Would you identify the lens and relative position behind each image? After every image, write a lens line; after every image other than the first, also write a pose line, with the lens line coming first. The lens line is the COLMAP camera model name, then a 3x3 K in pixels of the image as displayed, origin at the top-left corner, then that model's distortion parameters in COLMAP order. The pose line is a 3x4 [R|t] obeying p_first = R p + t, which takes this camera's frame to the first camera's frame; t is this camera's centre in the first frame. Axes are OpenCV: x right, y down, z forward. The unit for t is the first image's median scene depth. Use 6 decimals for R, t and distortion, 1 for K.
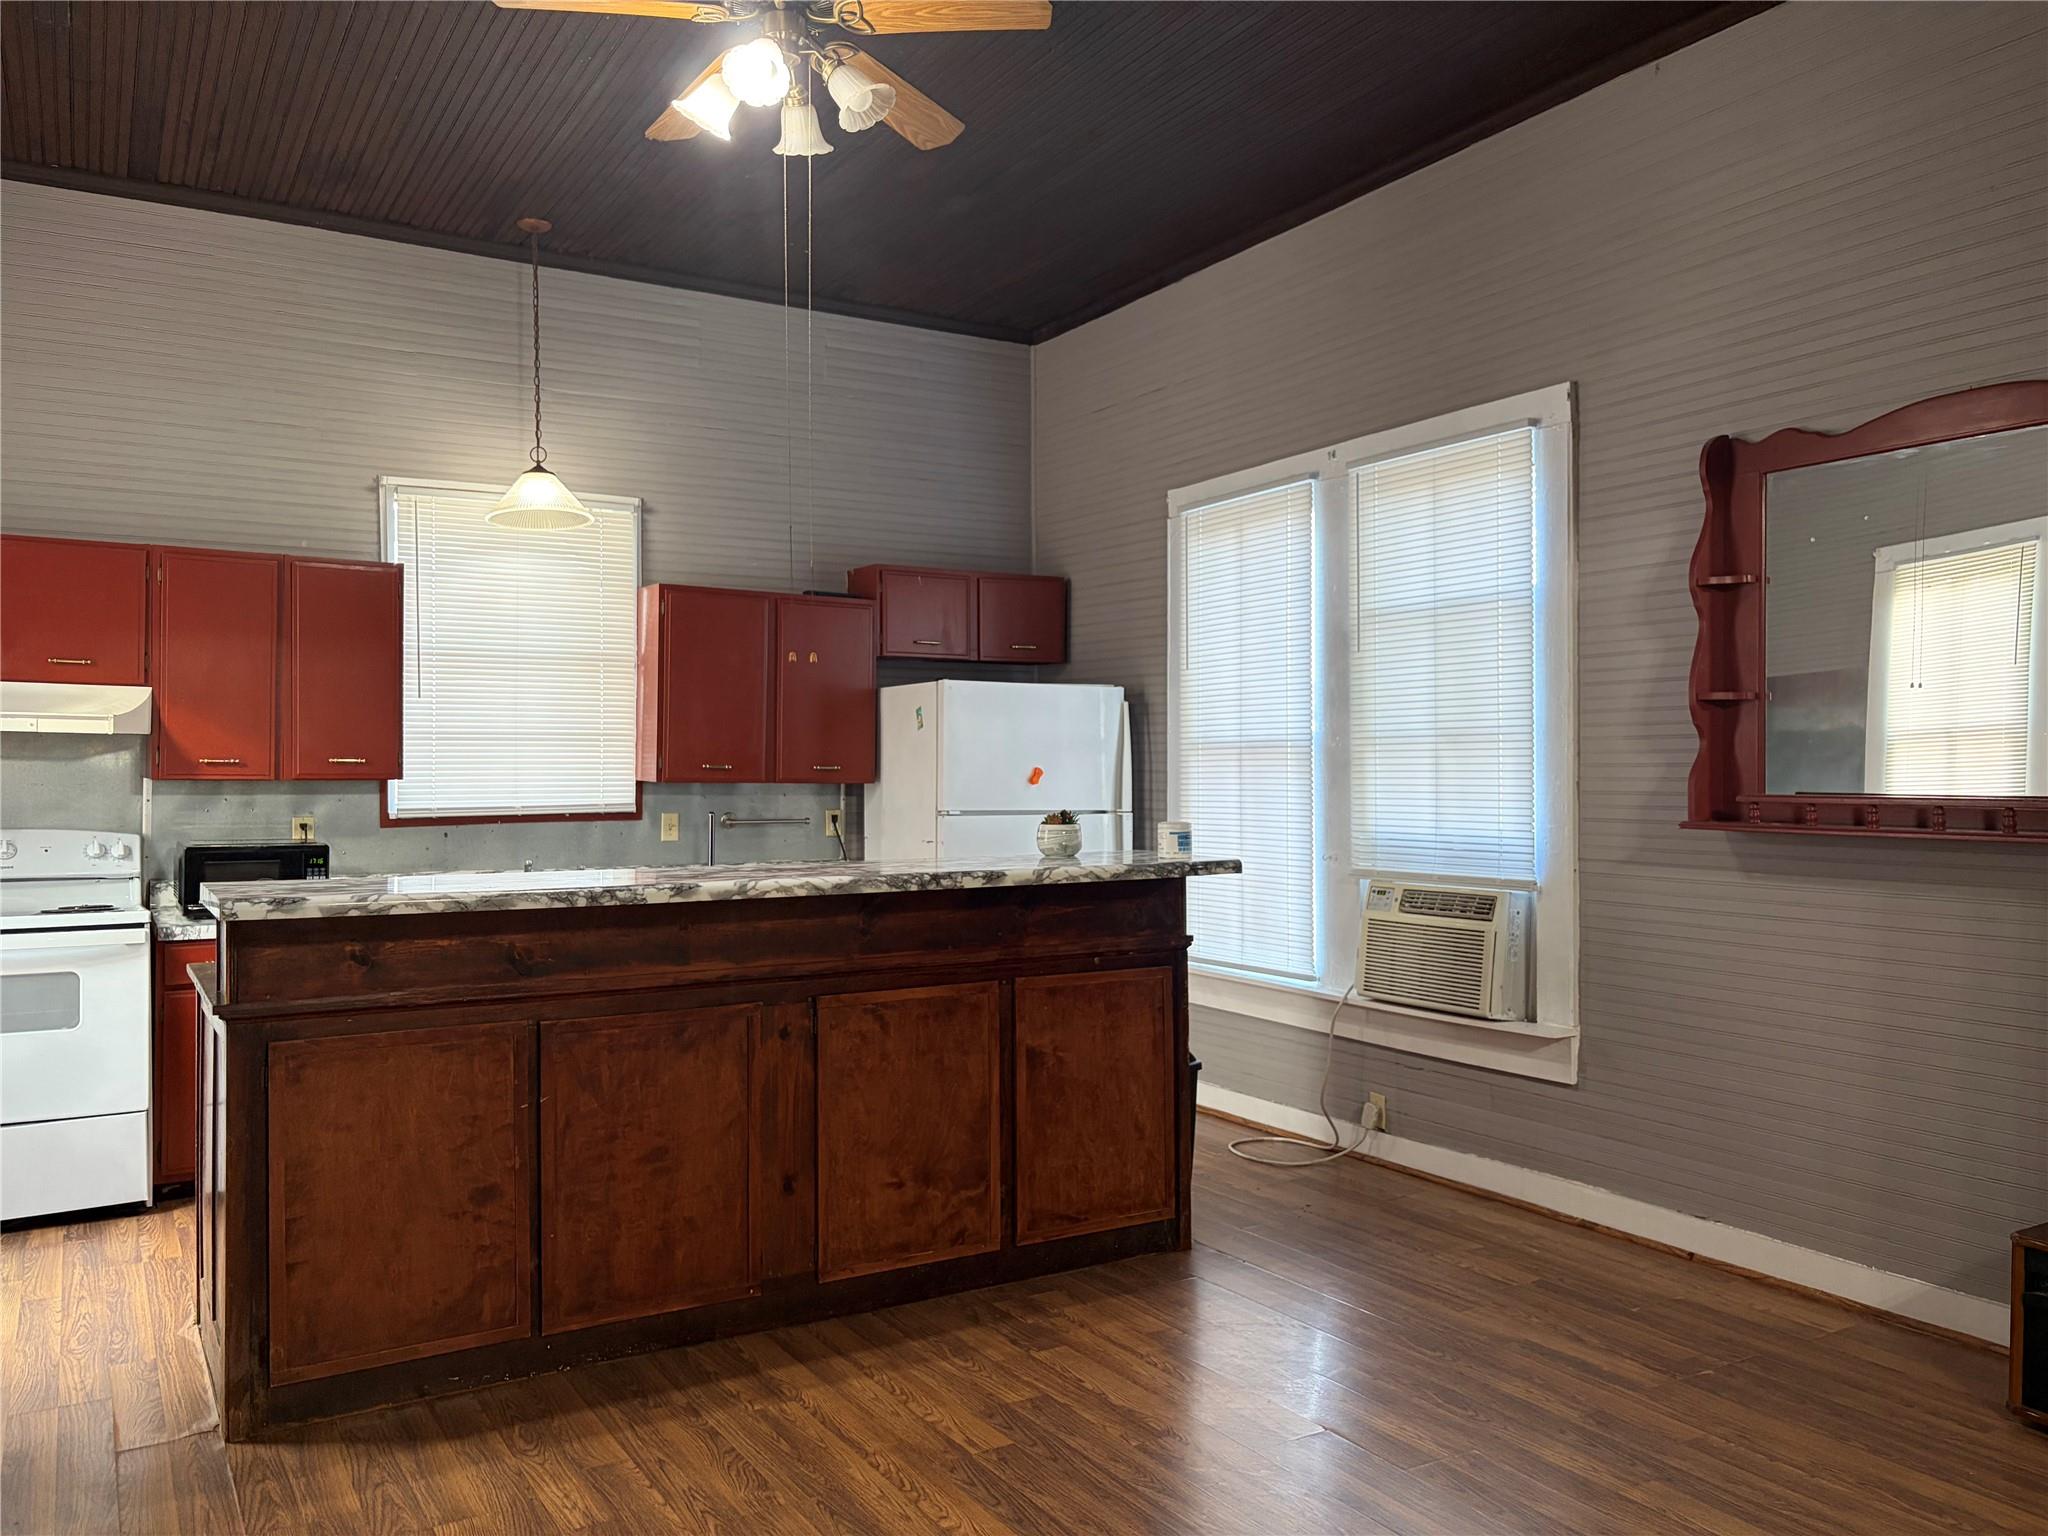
lens RADIAL K [[1557.6, 0, 1040.4], [0, 1557.6, 758.9], [0, 0, 1]] dist [0.038138, -0.053633]
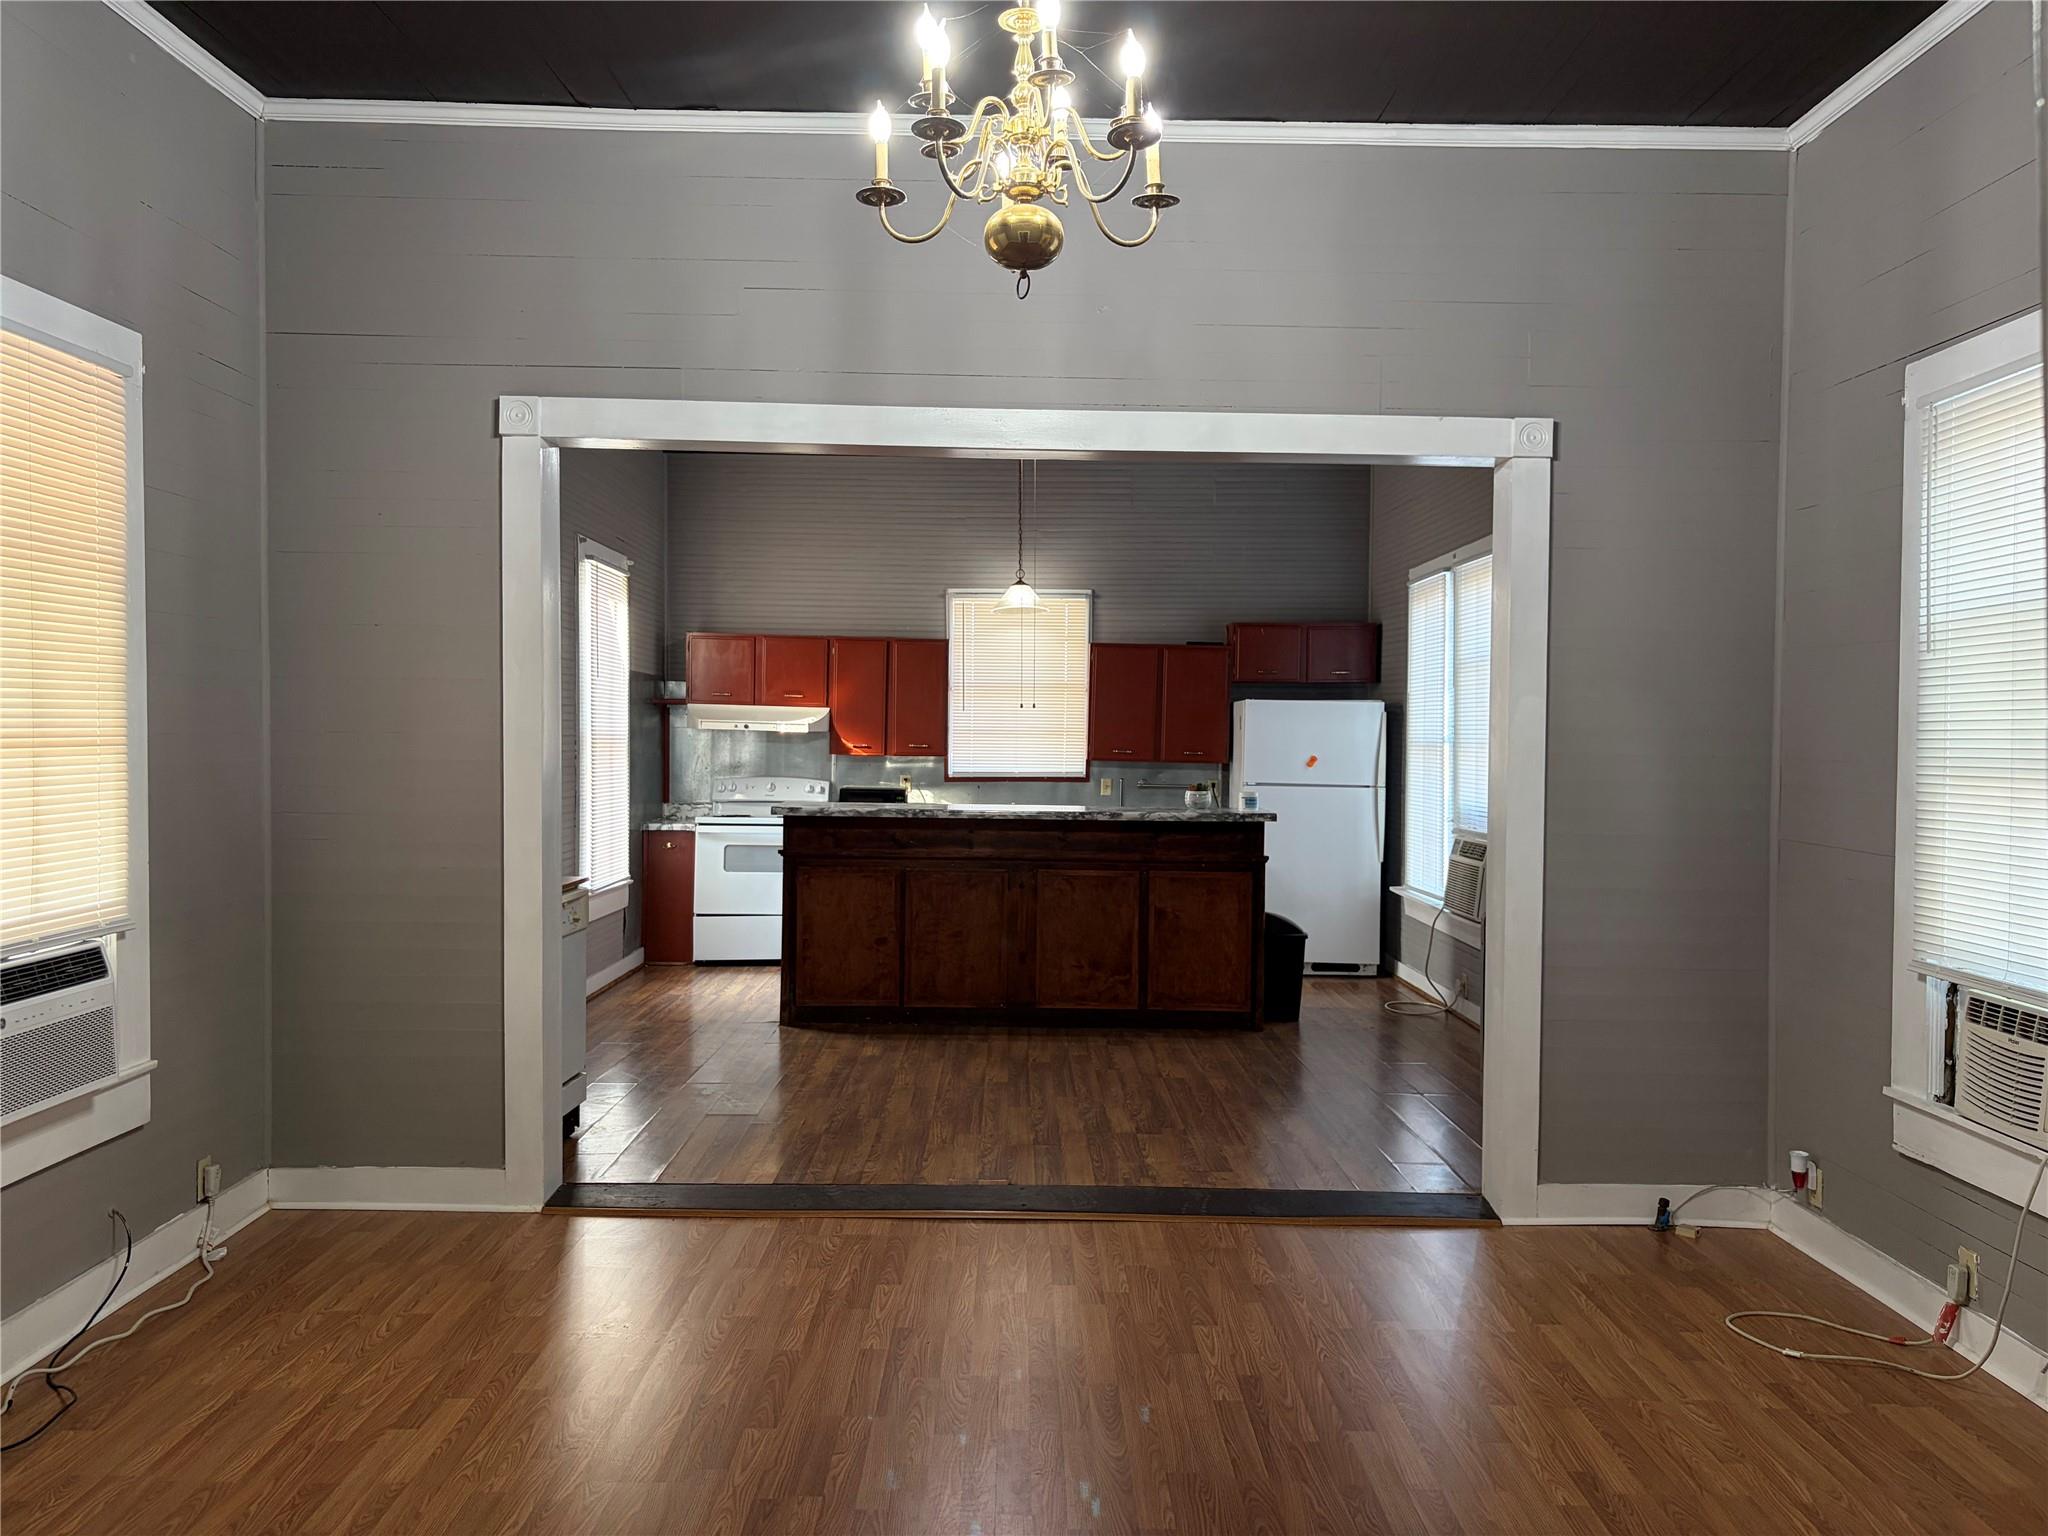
lens RADIAL K [[1557.6, 0, 1019.3], [0, 1557.6, 723.2], [0, 0, 1]] dist [0.038138, -0.053633]
pose [[0.855587, 0.010478, -0.517553, 0.853260], [-0.010400, 0.999941, 0.003051, -0.044060], [0.517554, 0.002772, 0.855646, -0.731827]]
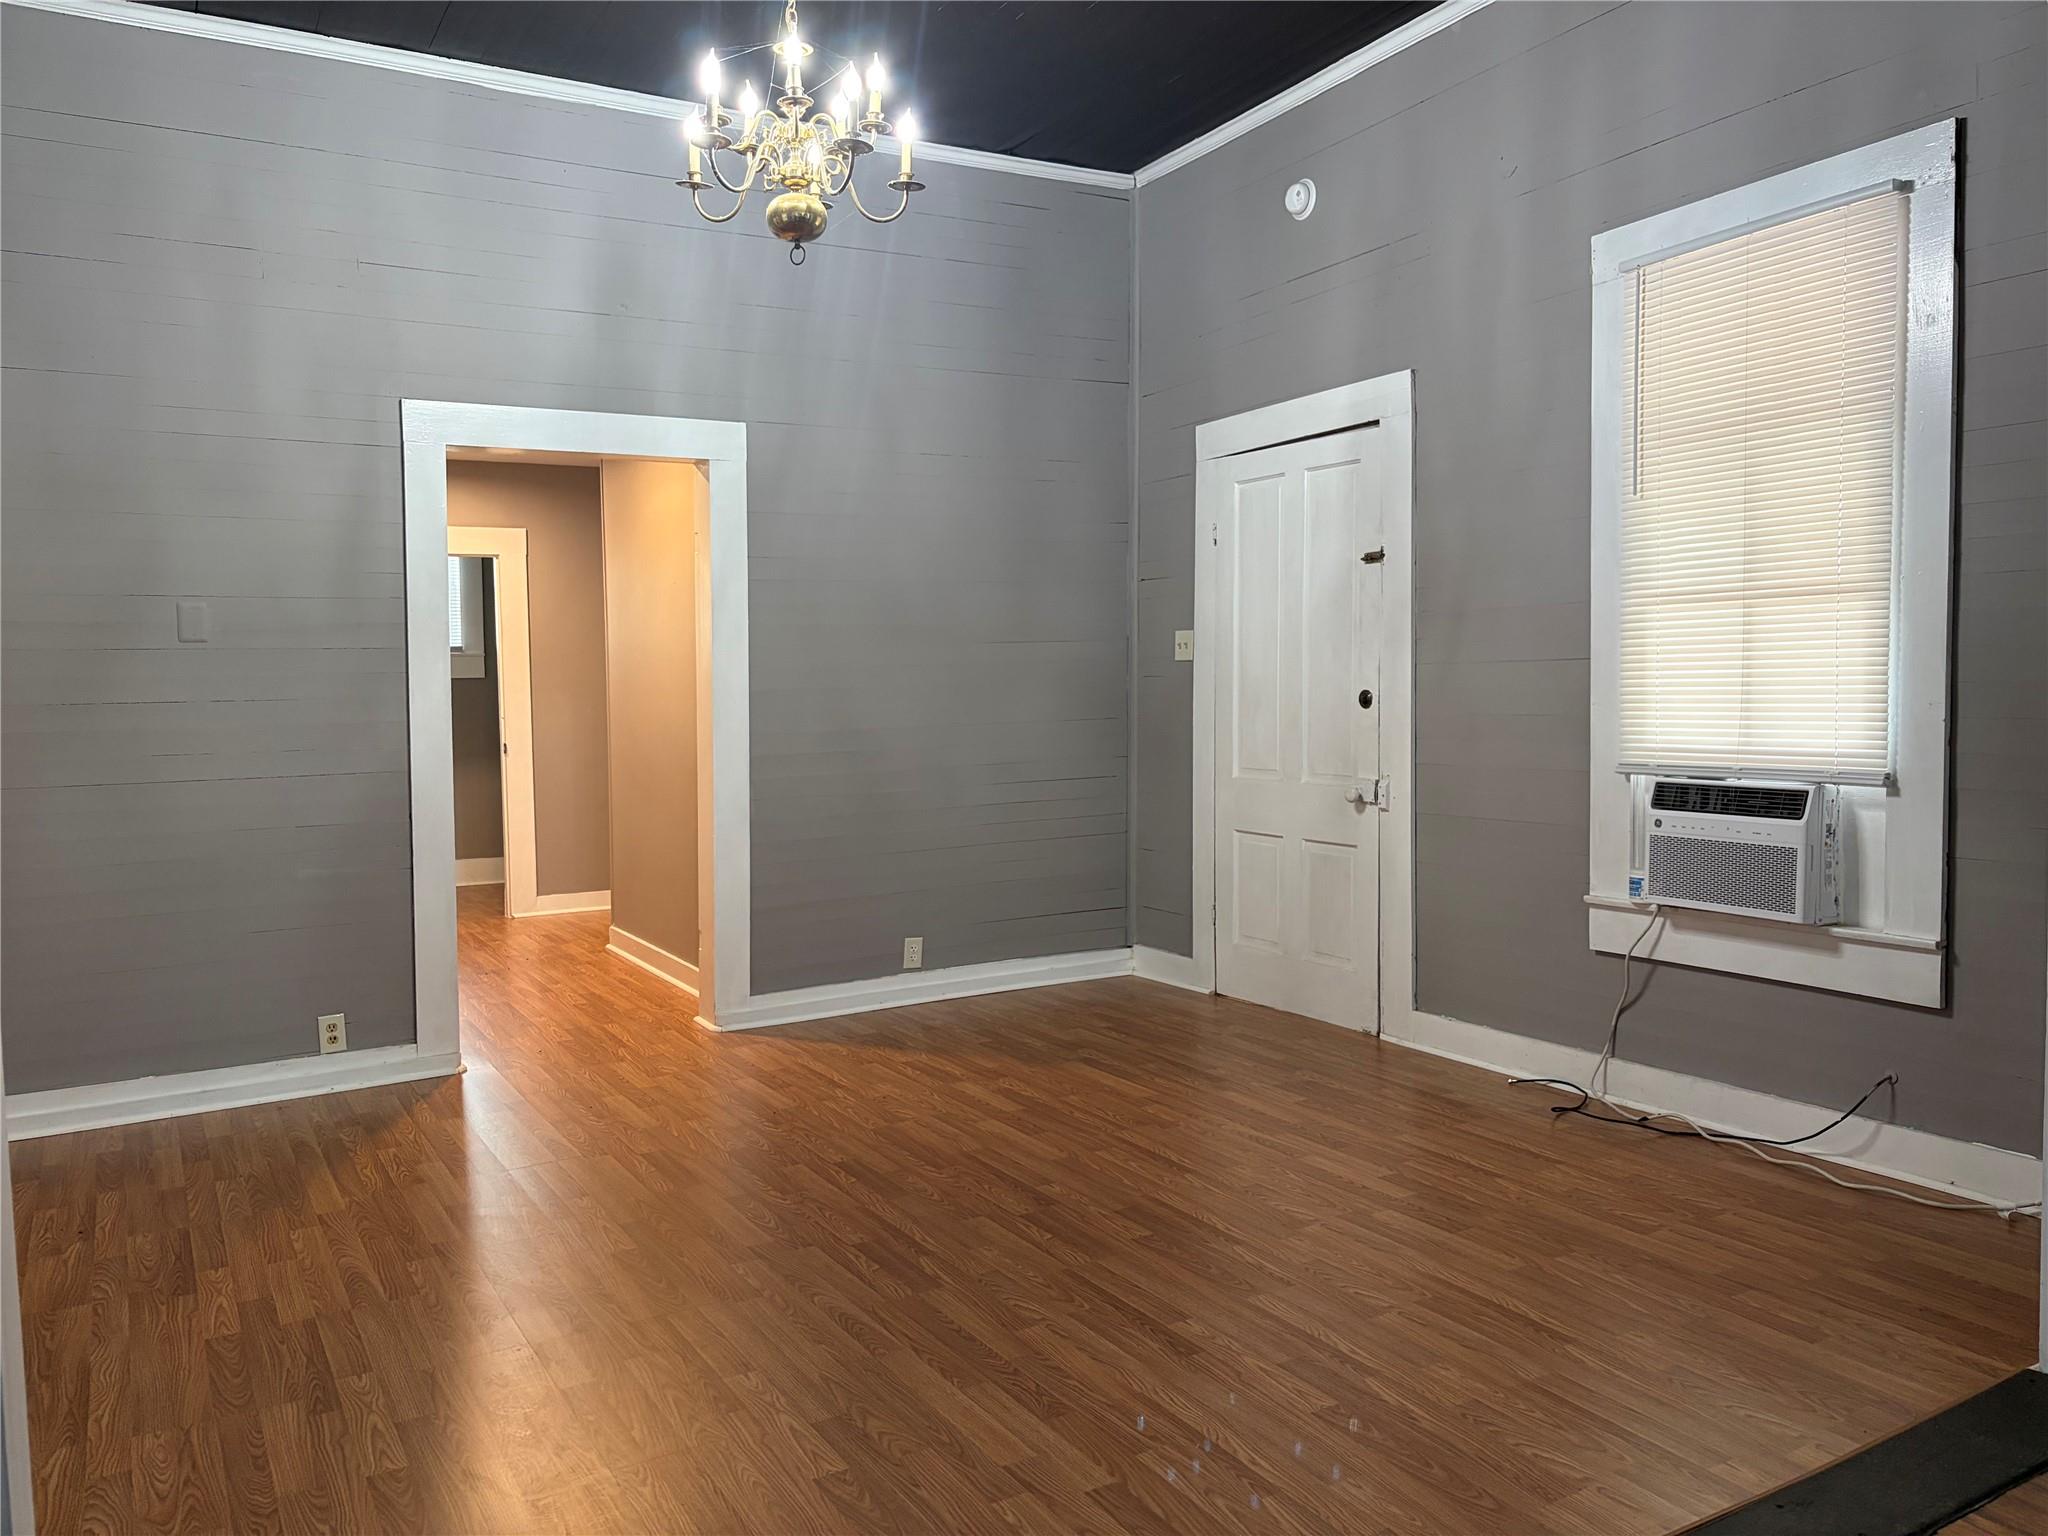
lens RADIAL K [[1557.6, 0, 1034.4], [0, 1557.6, 771.0], [0, 0, 1]] dist [0.038138, -0.053633]
pose [[-0.999320, 0.030832, 0.020245, 0.338661], [0.031989, 0.997712, 0.059558, 0.014954], [-0.018362, 0.060165, -0.998020, 0.802267]]
